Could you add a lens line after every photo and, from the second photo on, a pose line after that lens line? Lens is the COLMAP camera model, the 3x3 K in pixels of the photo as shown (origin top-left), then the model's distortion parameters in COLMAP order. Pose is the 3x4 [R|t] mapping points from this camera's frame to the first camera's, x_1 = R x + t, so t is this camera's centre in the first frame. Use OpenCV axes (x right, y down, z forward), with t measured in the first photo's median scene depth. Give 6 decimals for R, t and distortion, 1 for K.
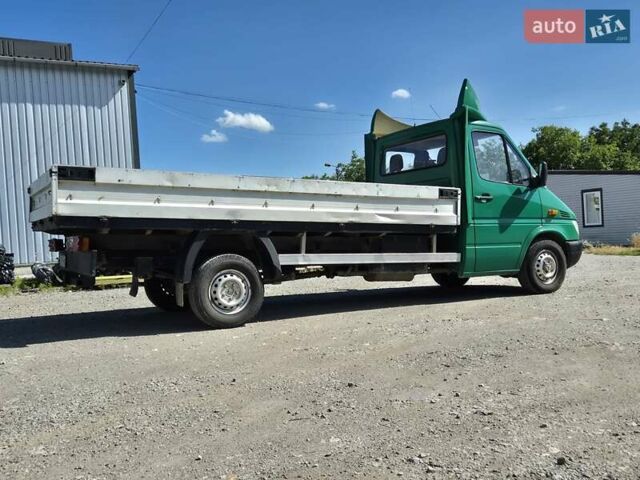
lens RADIAL K [[652.3, 0, 318.9], [0, 652.3, 240.8], [0, 0, 1]] dist [0.069491, -0.021368]
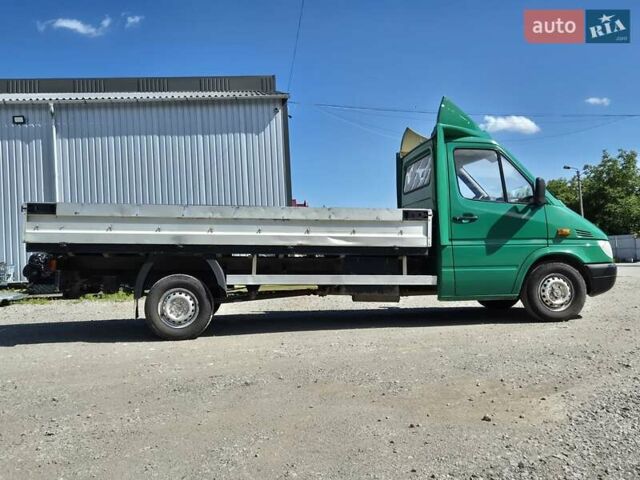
lens RADIAL K [[647.0, 0, 322.1], [0, 647.0, 228.0], [0, 0, 1]] dist [0.047765, 0.007139]
pose [[0.921387, -0.006330, -0.388596, 0.435976], [-0.004347, 0.999637, -0.026590, -0.025766], [0.388623, 0.026189, 0.921025, 0.053140]]
